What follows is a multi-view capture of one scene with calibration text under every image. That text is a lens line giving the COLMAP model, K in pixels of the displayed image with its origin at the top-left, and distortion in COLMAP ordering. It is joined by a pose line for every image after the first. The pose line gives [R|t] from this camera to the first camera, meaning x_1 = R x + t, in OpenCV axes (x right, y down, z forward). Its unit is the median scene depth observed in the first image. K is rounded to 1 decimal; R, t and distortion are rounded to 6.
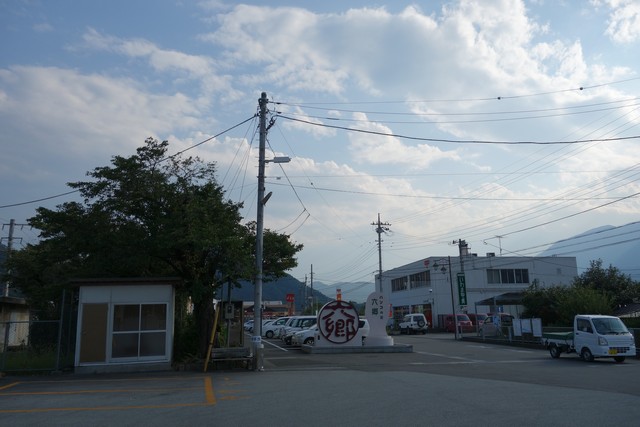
lens RADIAL K [[517.4, 0, 380.6], [0, 517.4, 183.0], [0, 0, 1]] dist [-0.027688, -0.003886]
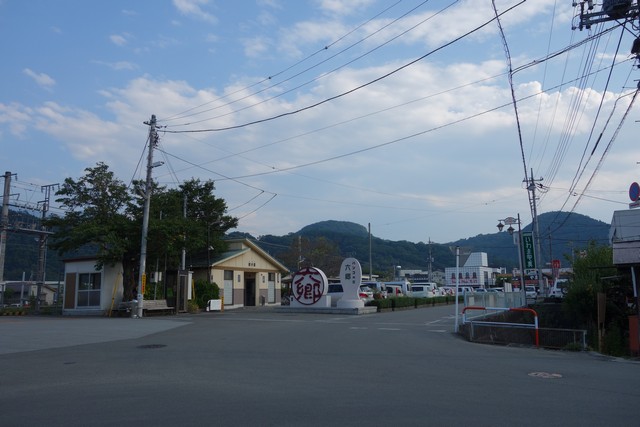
lens RADIAL K [[519.7, 0, 320.0], [0, 519.7, 213.5], [0, 0, 1]] dist [0.005308, -0.000019]
pose [[0.724141, -0.090129, -0.683737, 0.502715], [0.170315, 0.984087, 0.050659, 0.043524], [0.668291, -0.153135, 0.727968, 0.155353]]
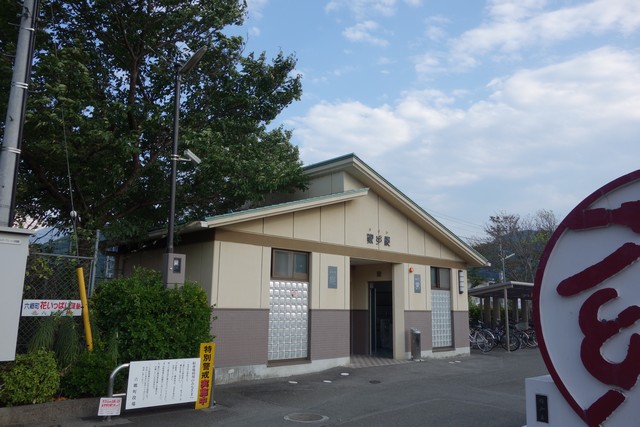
lens RADIAL K [[499.2, 0, 265.3], [0, 499.2, 212.2], [0, 0, 1]] dist [-0.043213, -0.000463]
pose [[0.349034, -0.138901, -0.926759, -0.001841], [0.207671, 0.975829, -0.068043, 0.158242], [0.913810, -0.168711, 0.369444, 0.593910]]
